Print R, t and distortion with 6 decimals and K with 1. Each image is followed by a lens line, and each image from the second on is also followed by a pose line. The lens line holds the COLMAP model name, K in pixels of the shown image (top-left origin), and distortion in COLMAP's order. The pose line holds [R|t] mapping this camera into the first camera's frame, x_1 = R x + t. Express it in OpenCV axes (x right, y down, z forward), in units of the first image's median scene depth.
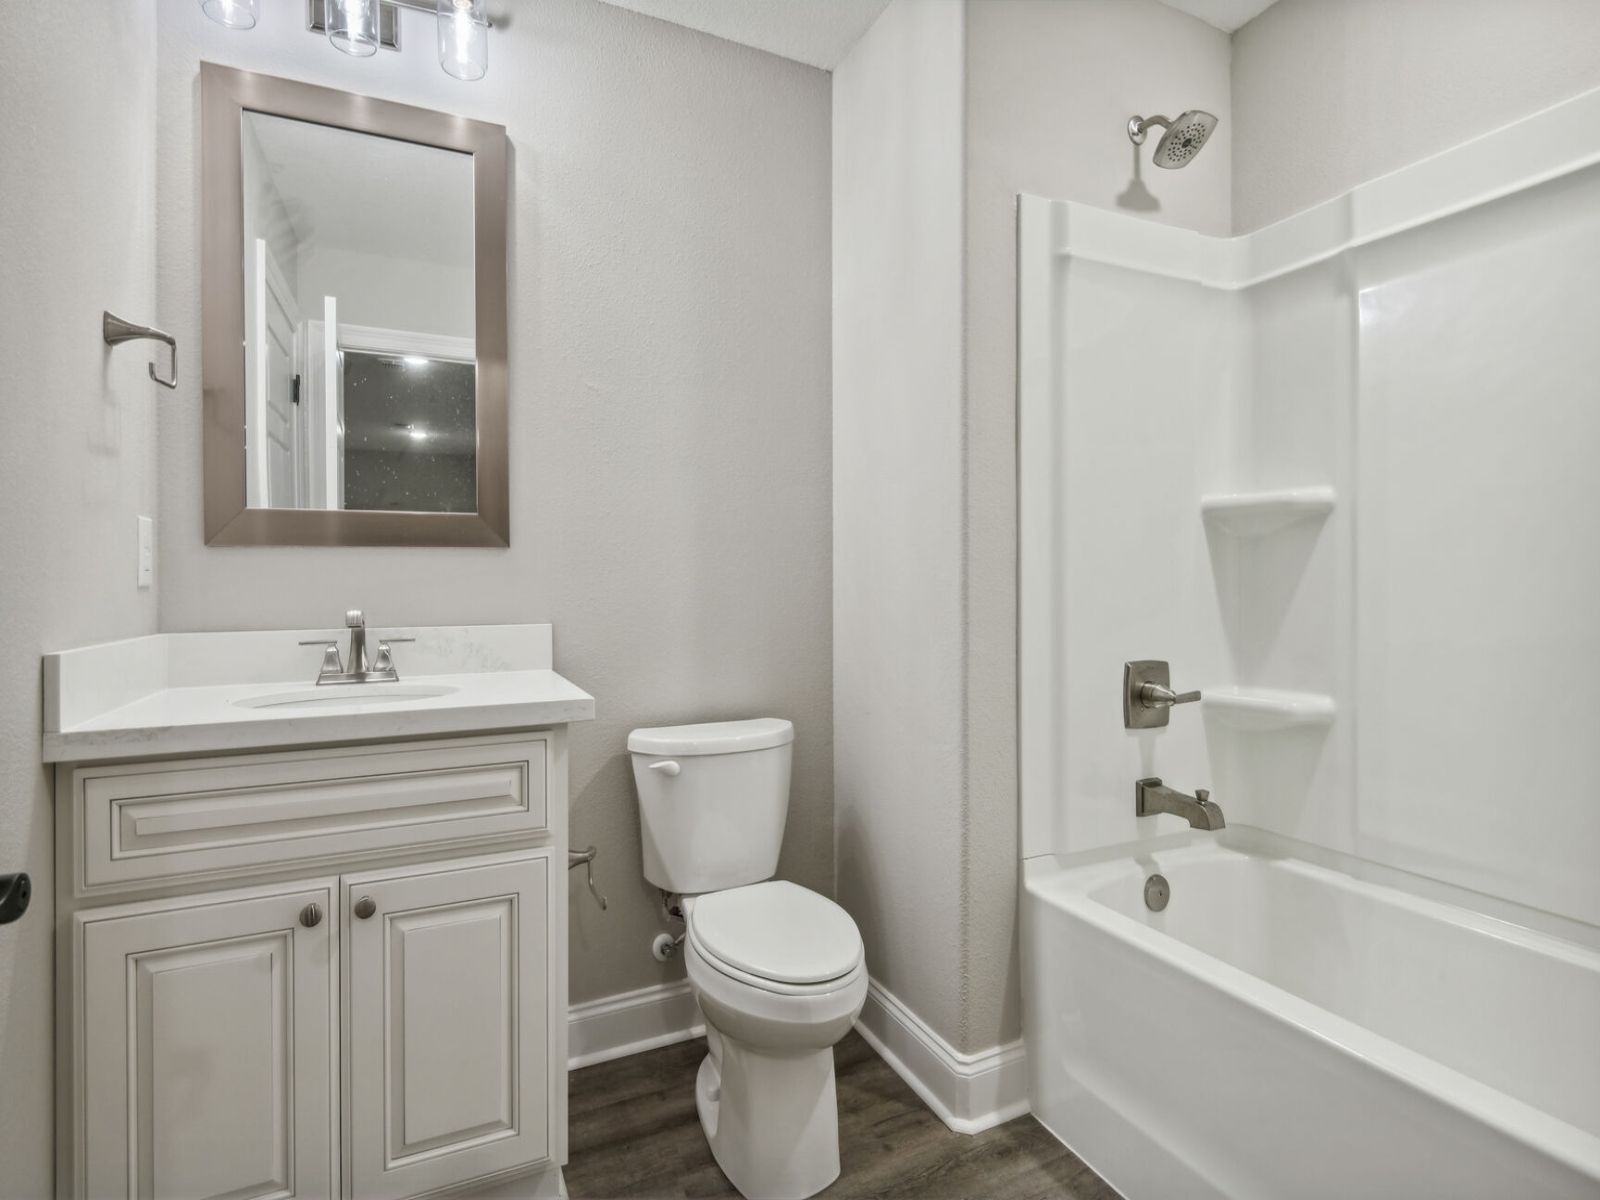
lens RADIAL K [[808.2, 0, 795.4], [0, 808.2, 587.5], [0, 0, 1]] dist [-0.002743, -0.000675]
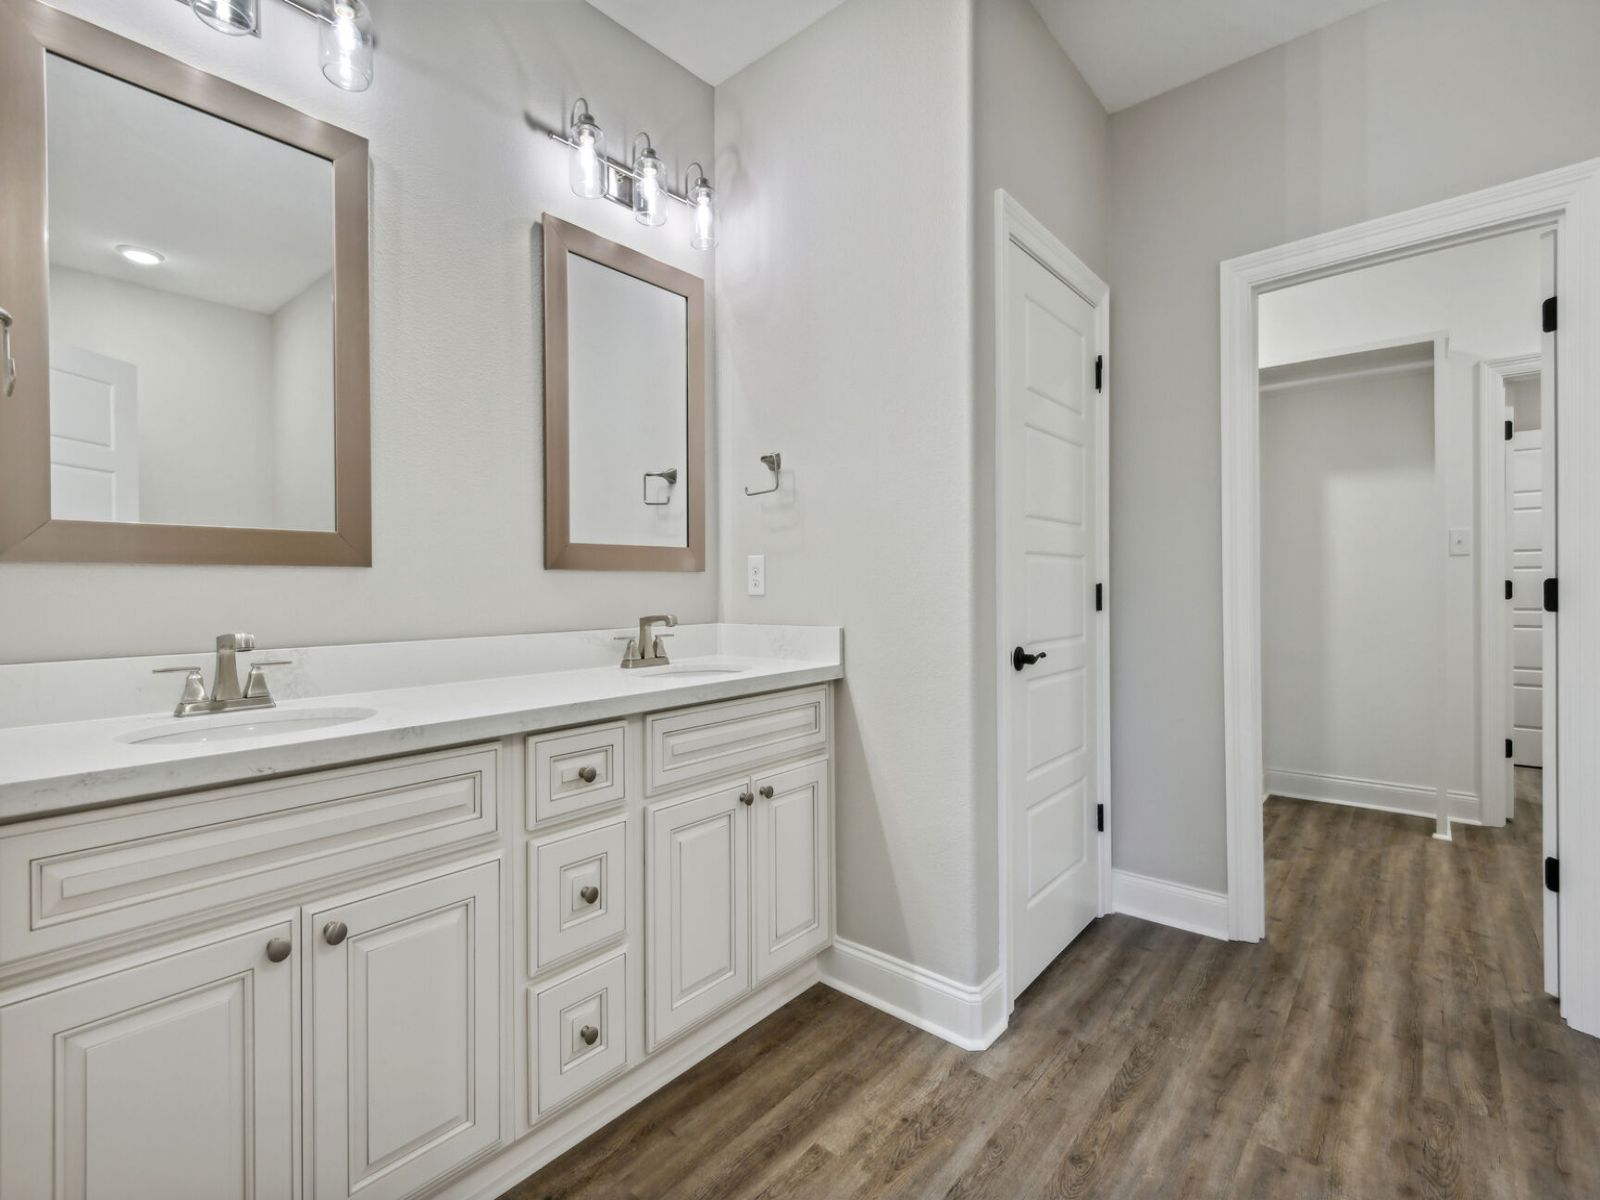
lens RADIAL K [[738.5, 0, 807.0], [0, 738.5, 593.0], [0, 0, 1]] dist [0.003685, -0.001675]
pose [[0.901309, -0.002189, 0.433172, -0.366865], [0.003914, 0.999988, -0.003091, -0.015127], [-0.433160, 0.004482, 0.901306, -0.067432]]
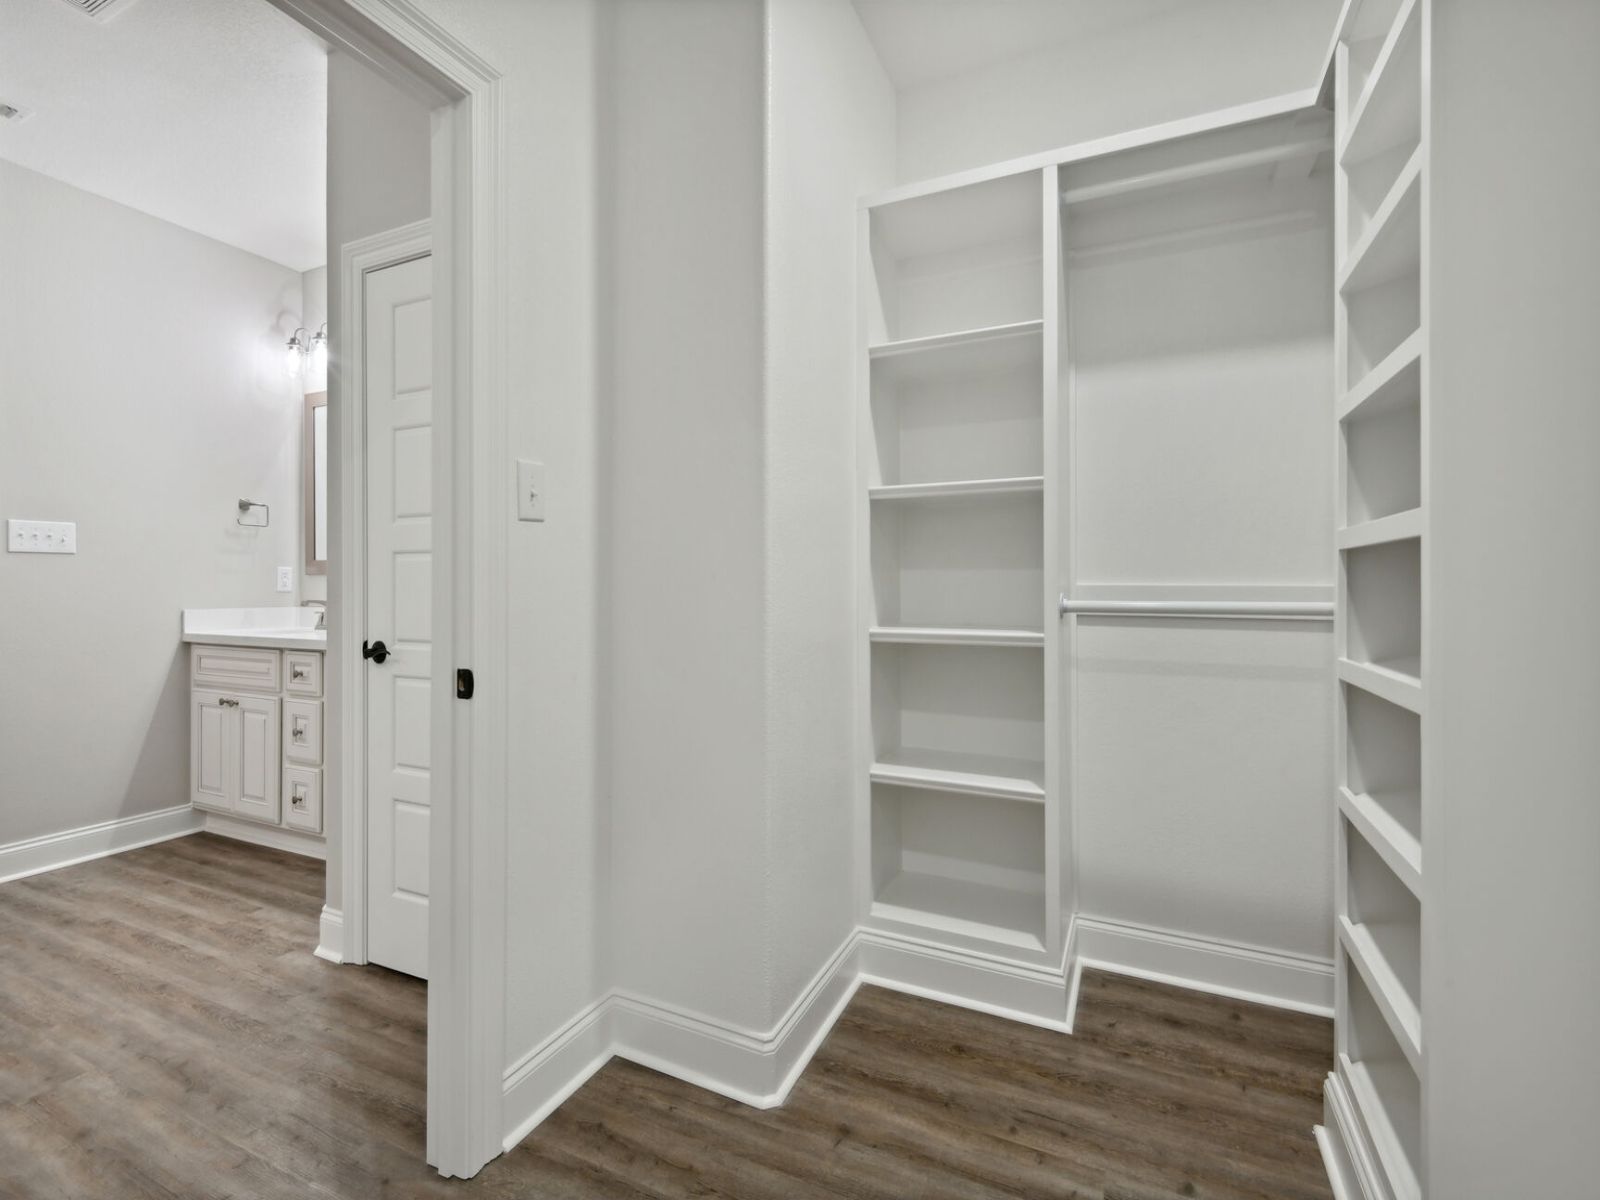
lens RADIAL K [[735.3, 0, 800.6], [0, 735.3, 594.1], [0, 0, 1]] dist [-0.005767, -0.000144]
pose [[0.651943, 0.011475, -0.758181, 2.715577], [-0.008165, 0.999934, 0.008112, -0.023750], [0.758224, 0.000902, 0.651994, 0.834027]]
